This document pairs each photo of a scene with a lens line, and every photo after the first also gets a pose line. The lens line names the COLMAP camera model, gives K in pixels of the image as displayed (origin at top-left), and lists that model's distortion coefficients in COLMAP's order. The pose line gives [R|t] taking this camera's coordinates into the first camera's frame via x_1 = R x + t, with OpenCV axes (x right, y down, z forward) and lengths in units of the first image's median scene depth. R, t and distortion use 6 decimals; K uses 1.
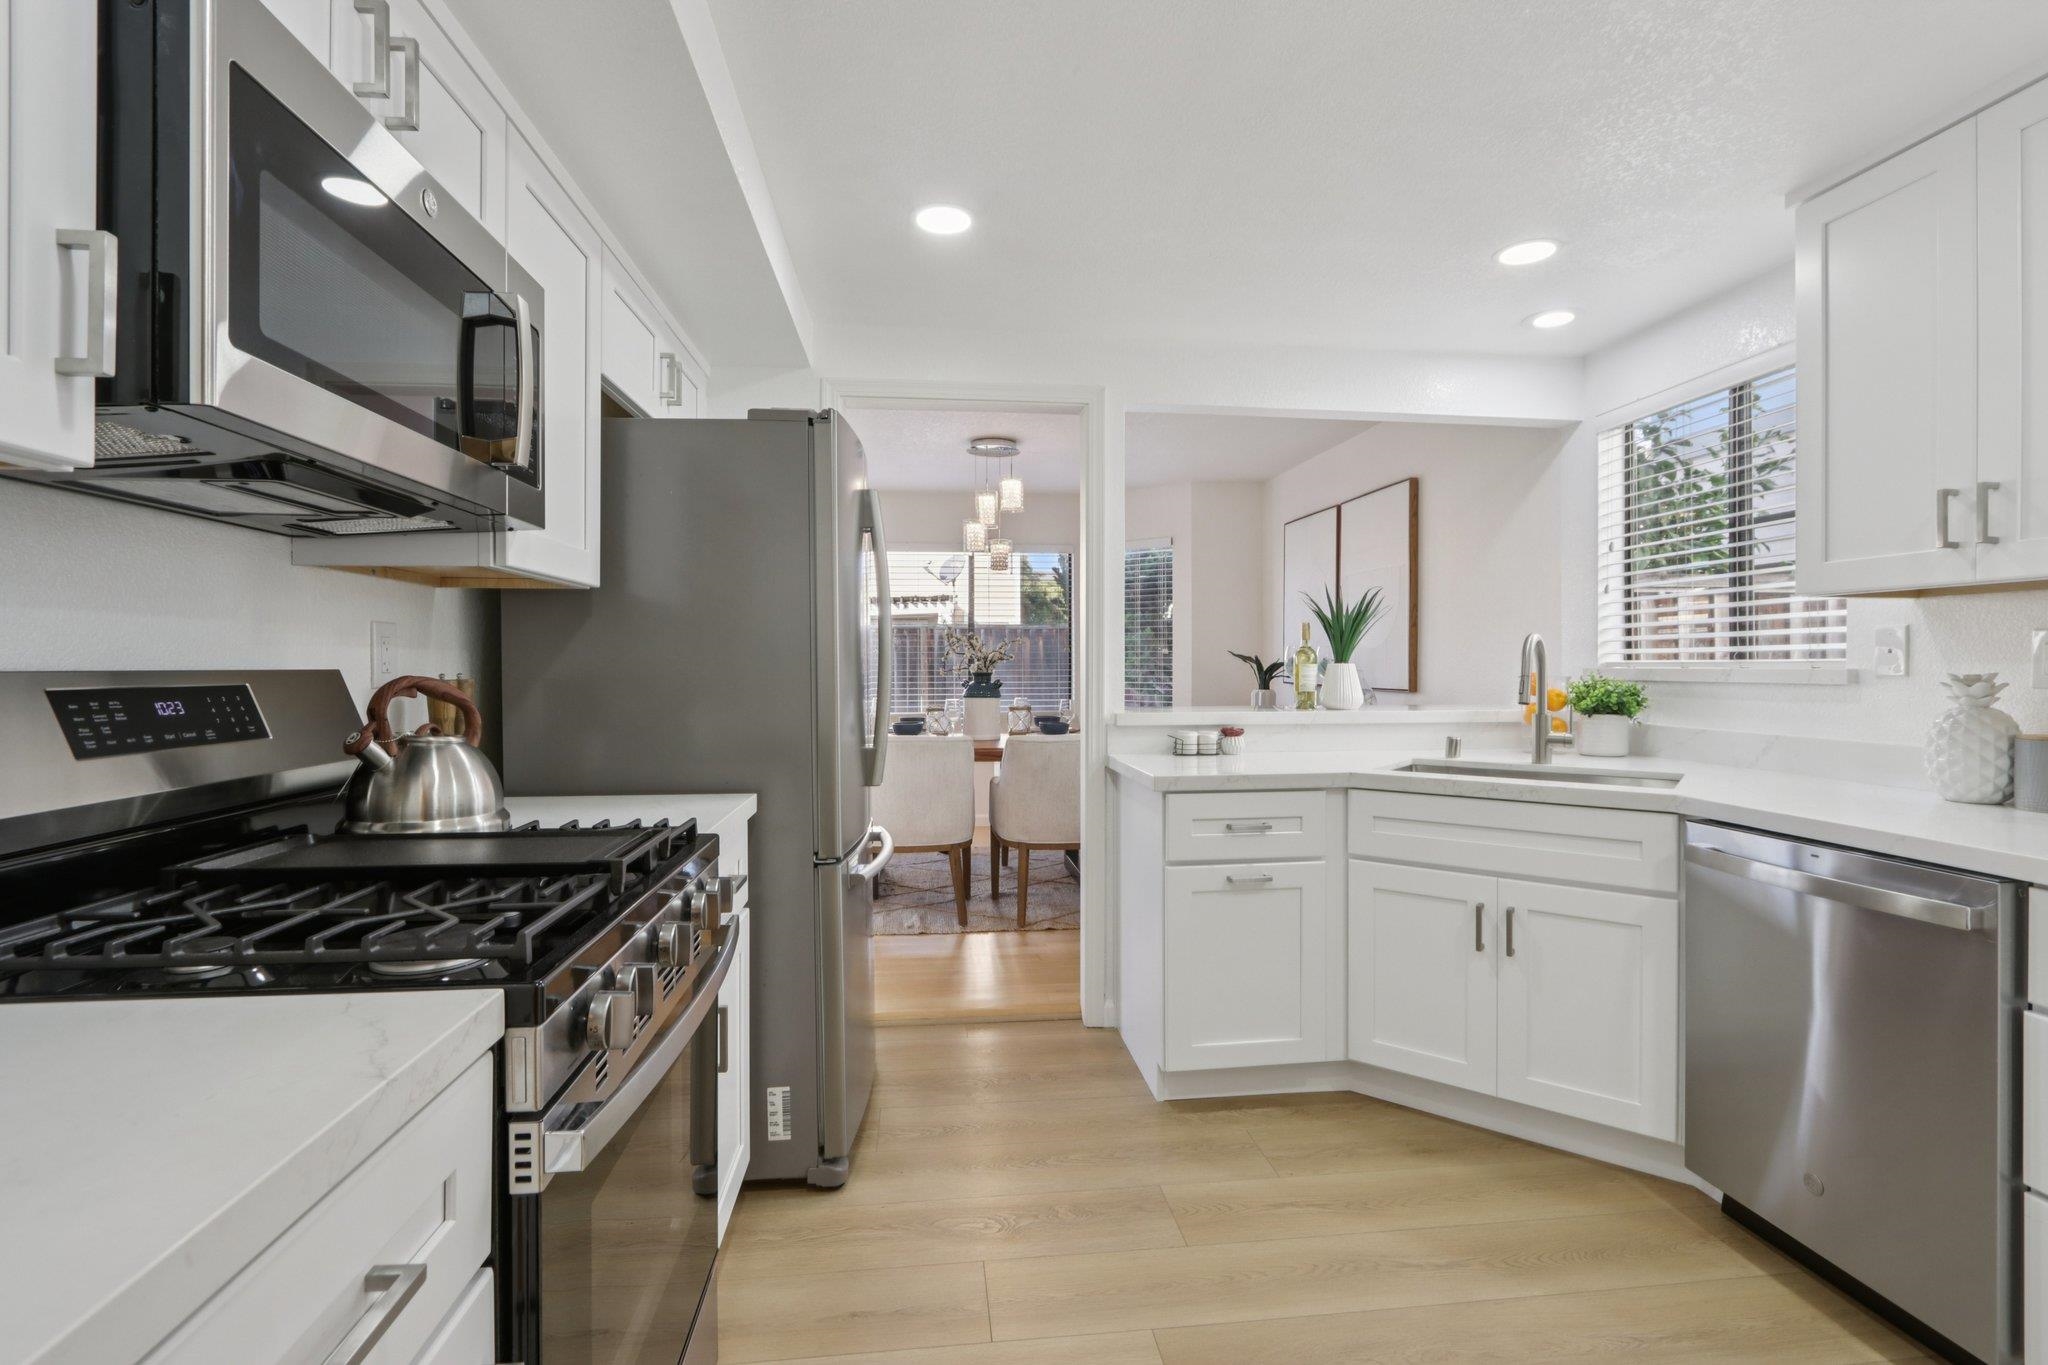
lens RADIAL K [[945.9, 0, 1034.2], [0, 945.9, 670.5], [0, 0, 1]] dist [-0.011226, 0.000490]
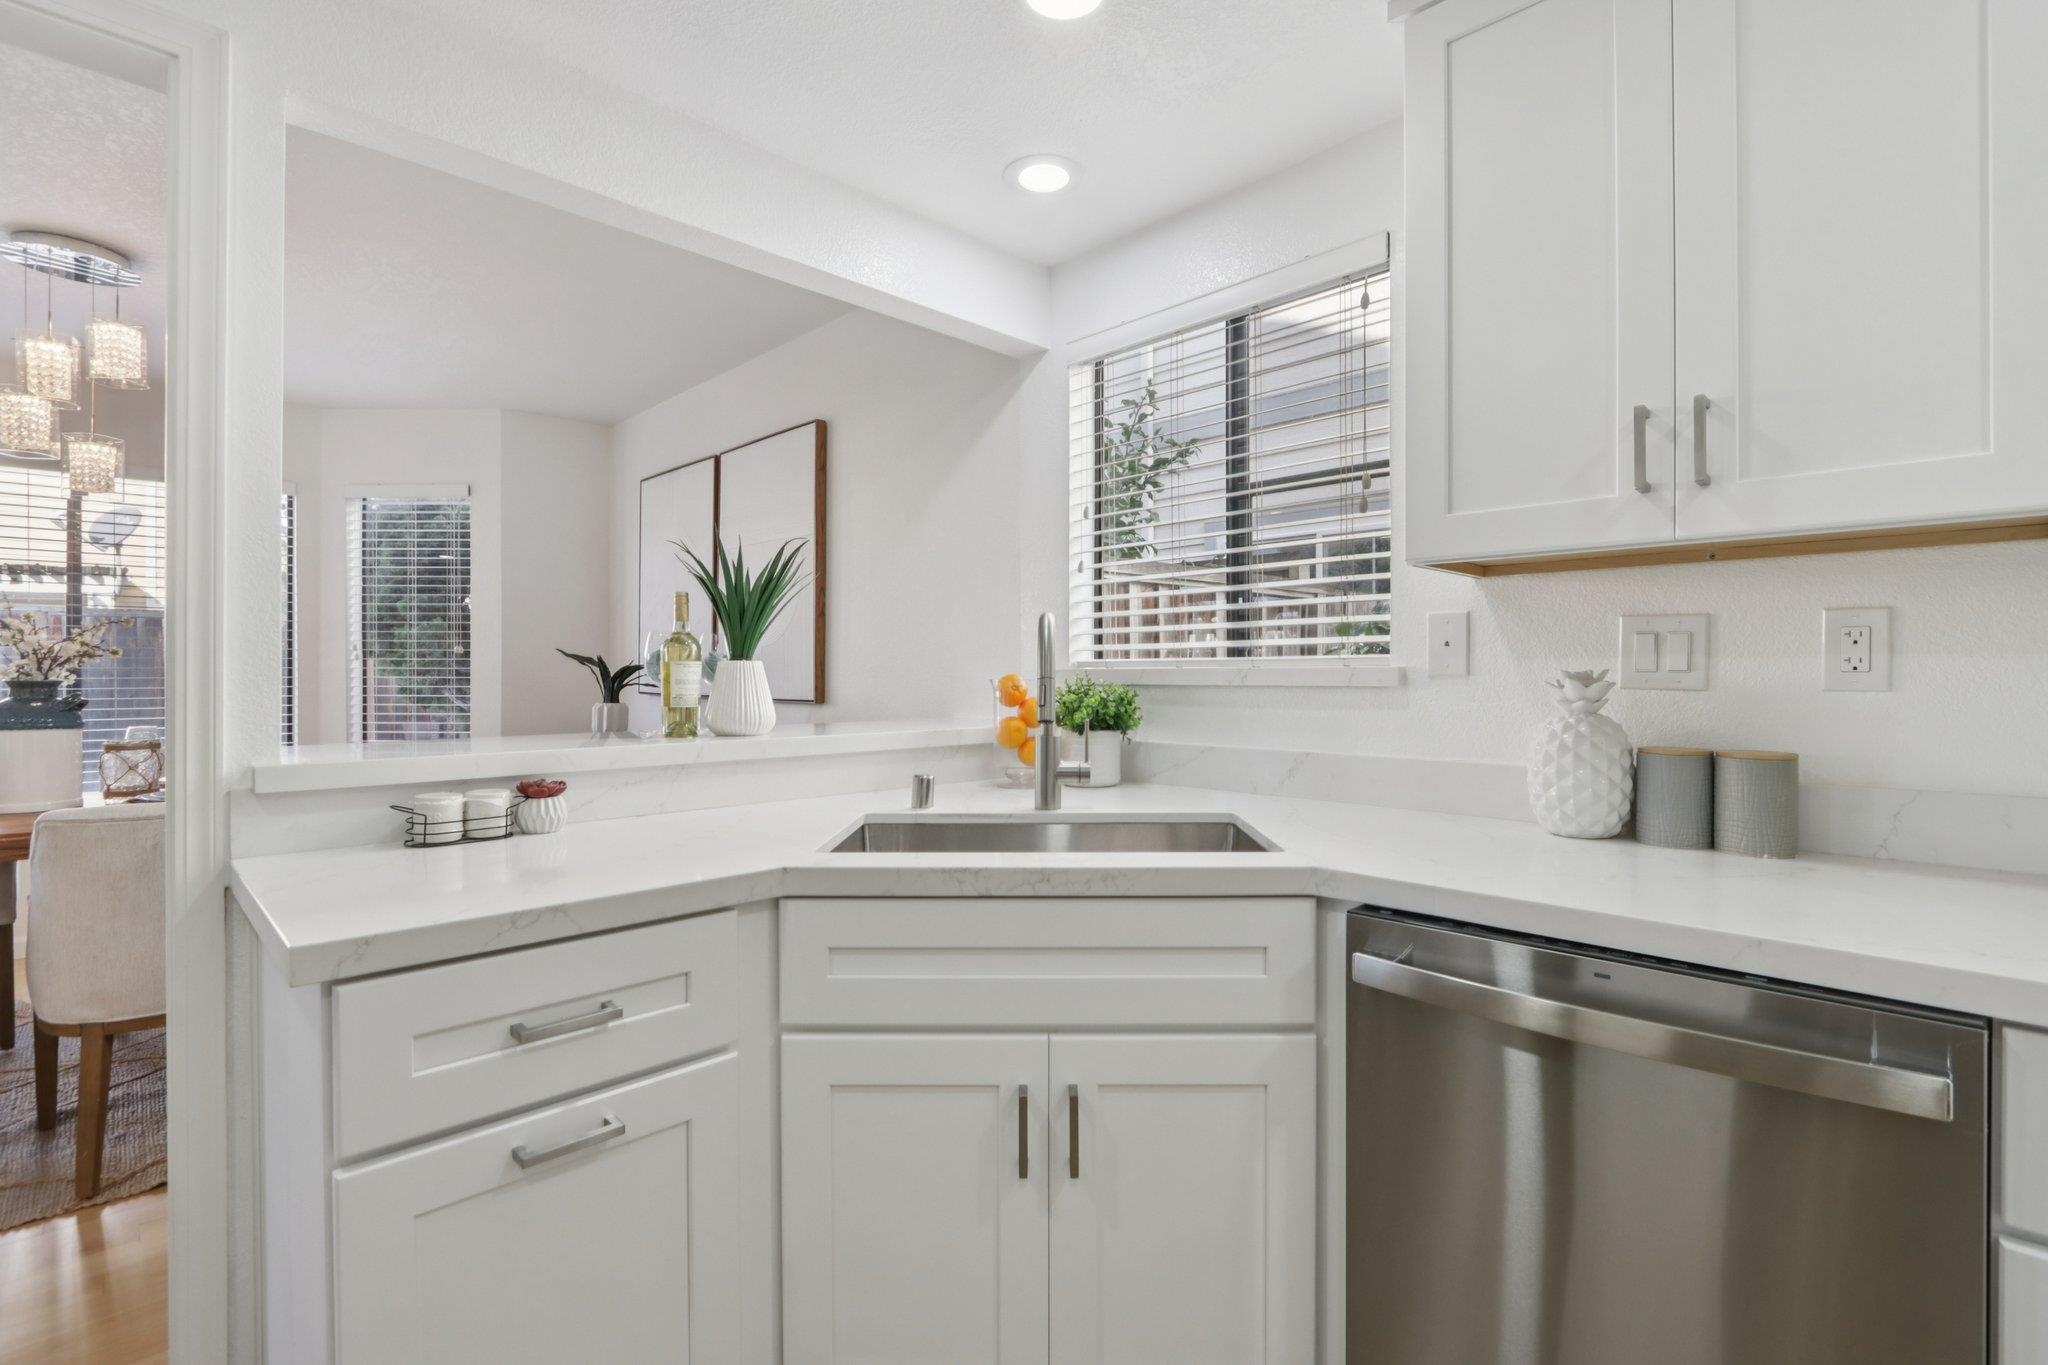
lens RADIAL K [[945.9, 0, 1036.8], [0, 945.9, 671.8], [0, 0, 1]] dist [-0.011226, 0.000490]
pose [[0.790565, 0.001060, 0.612377, 0.107443], [0.004149, 0.999966, -0.007088, 0.005325], [-0.612364, 0.008144, 0.790534, 0.423845]]
